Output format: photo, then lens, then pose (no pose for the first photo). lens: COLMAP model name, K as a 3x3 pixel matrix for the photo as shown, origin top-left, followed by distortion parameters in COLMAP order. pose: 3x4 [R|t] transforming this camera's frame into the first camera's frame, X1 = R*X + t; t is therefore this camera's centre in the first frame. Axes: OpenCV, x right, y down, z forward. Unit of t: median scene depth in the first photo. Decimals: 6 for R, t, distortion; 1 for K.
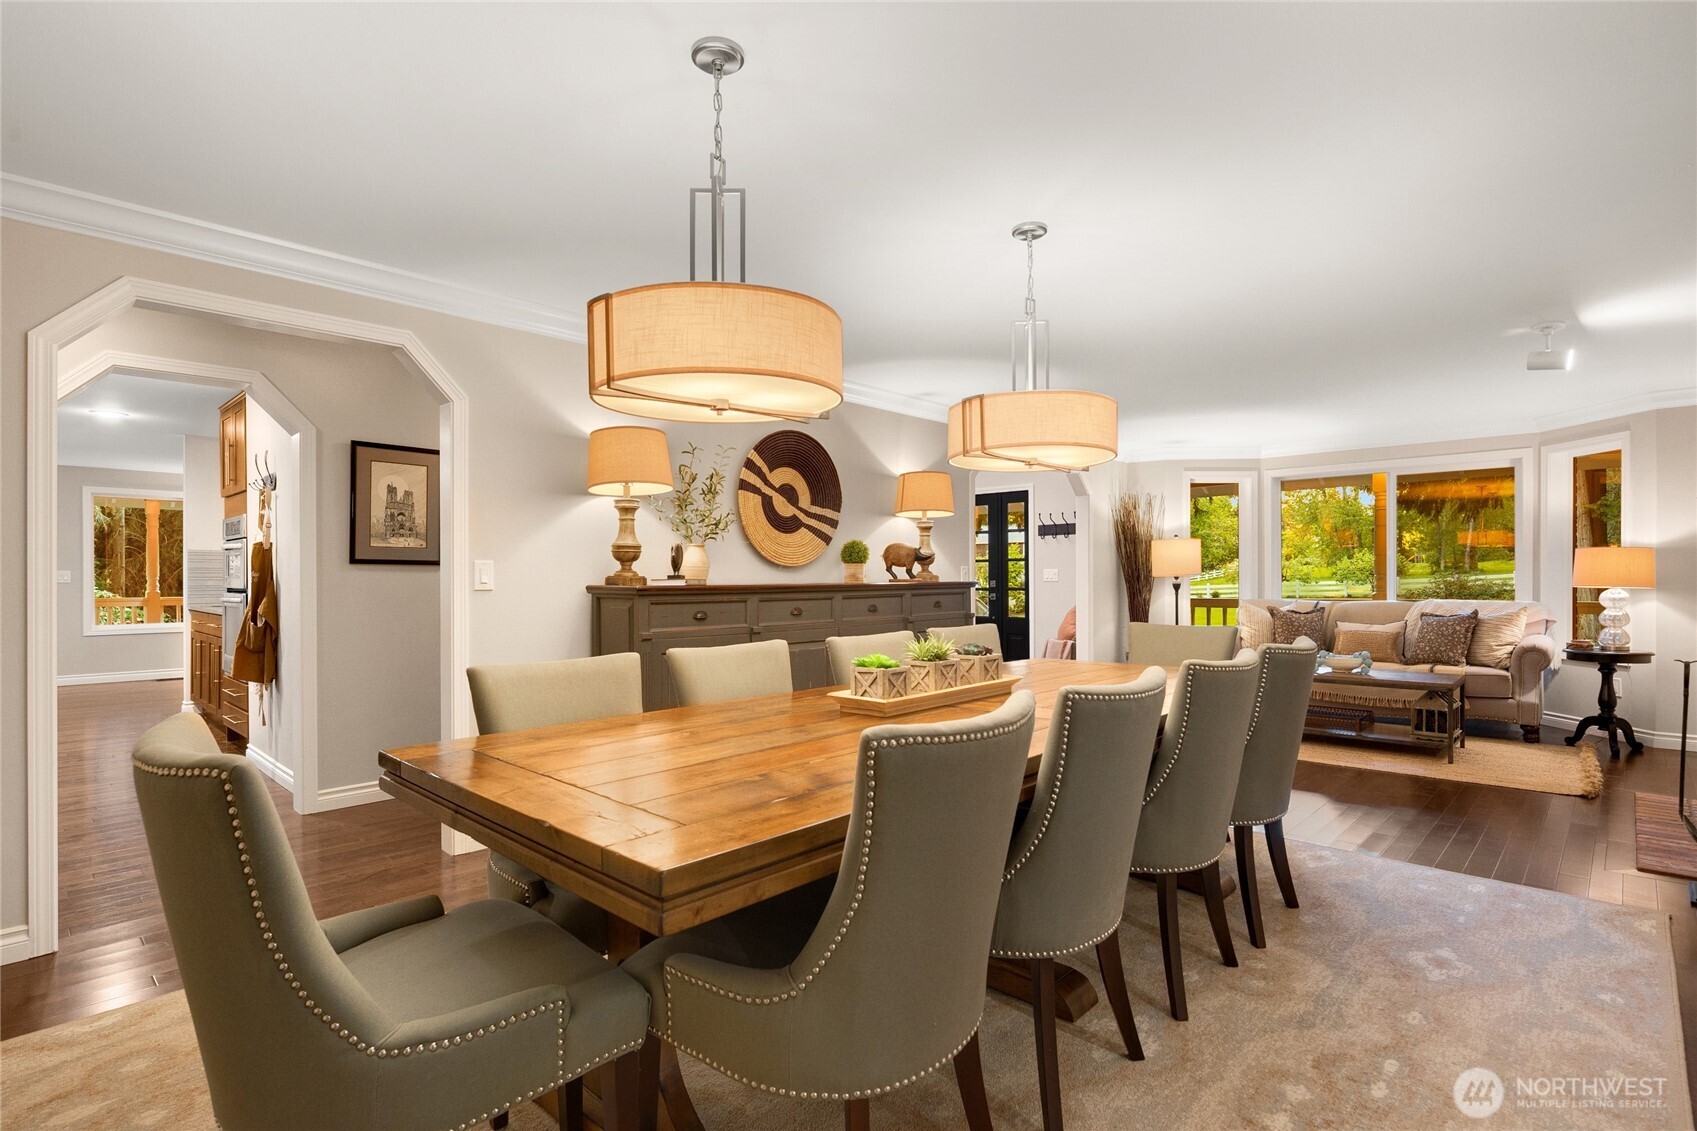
lens RADIAL K [[814.6, 0, 853.8], [0, 814.6, 574.8], [0, 0, 1]] dist [0.024317, 0.000975]
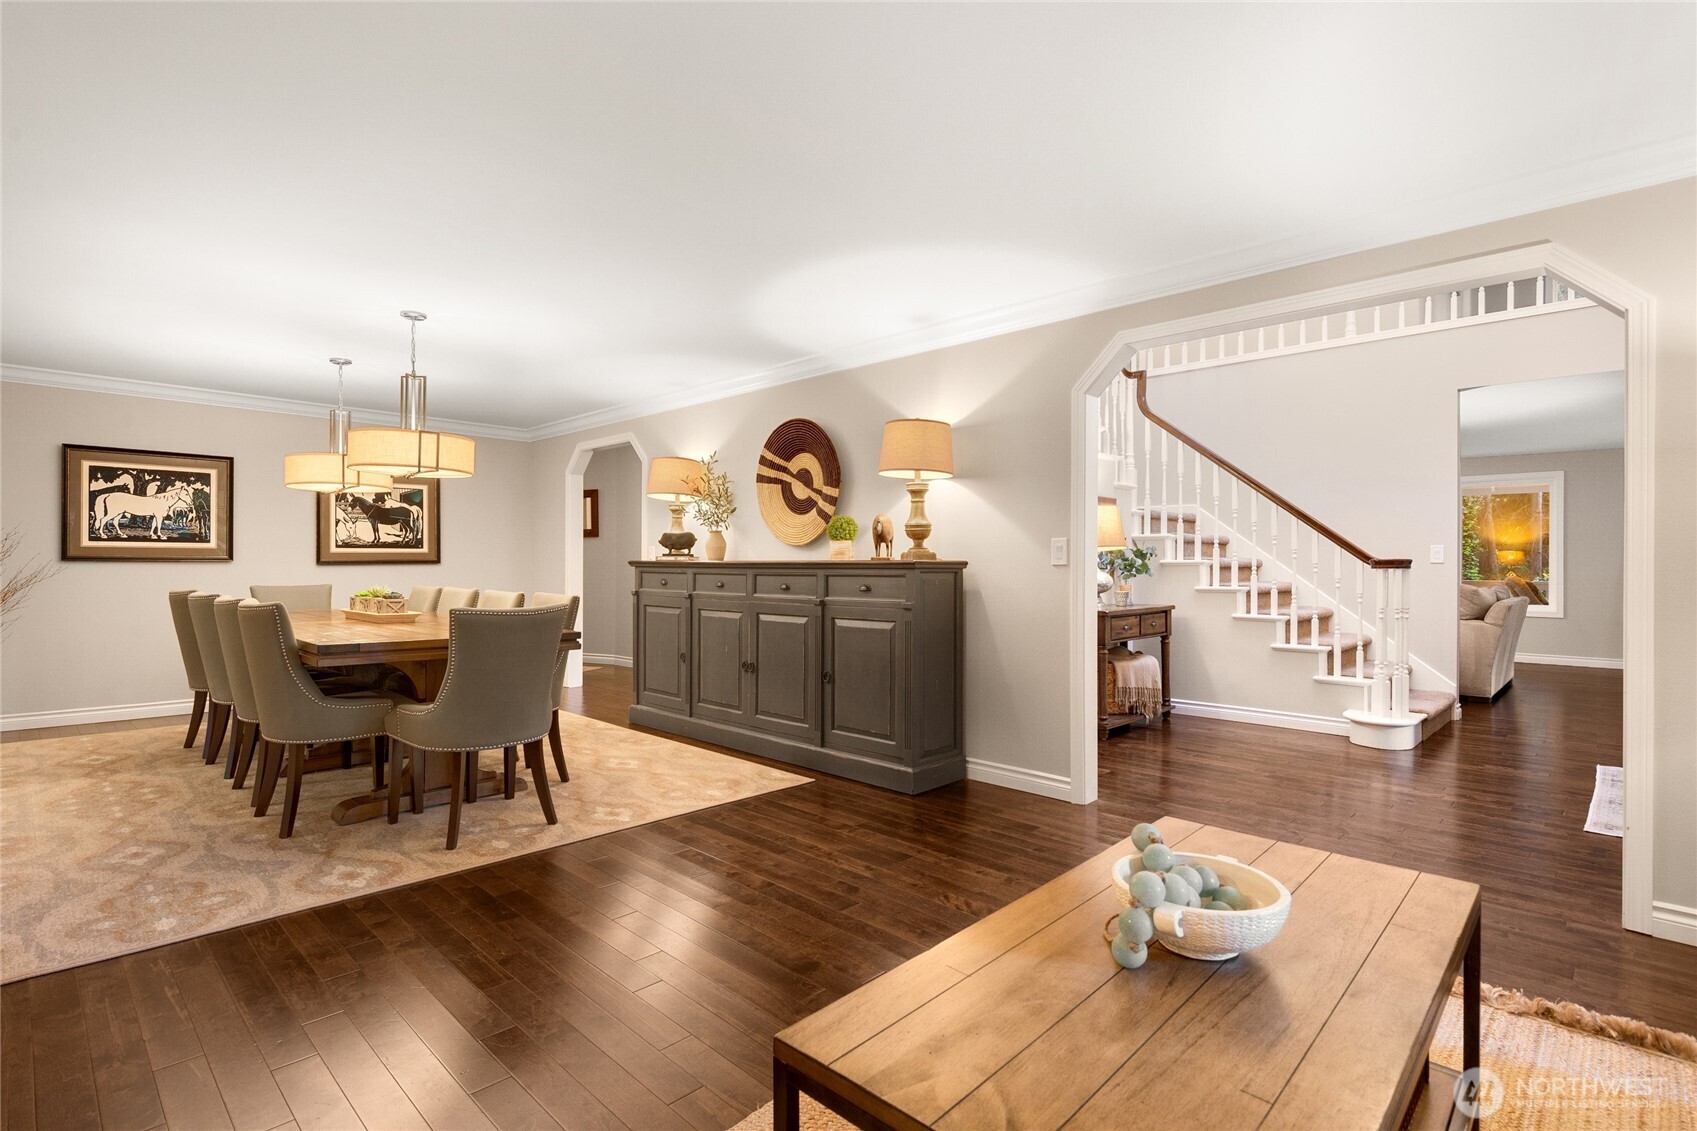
lens RADIAL K [[814.6, 0, 853.4], [0, 814.6, 556.6], [0, 0, 1]] dist [0.024317, 0.000975]
pose [[-0.026350, 0.008697, -0.999615, 1.006718], [0.007975, 0.999932, 0.008489, -0.003560], [0.999621, -0.007748, -0.026417, 1.099035]]
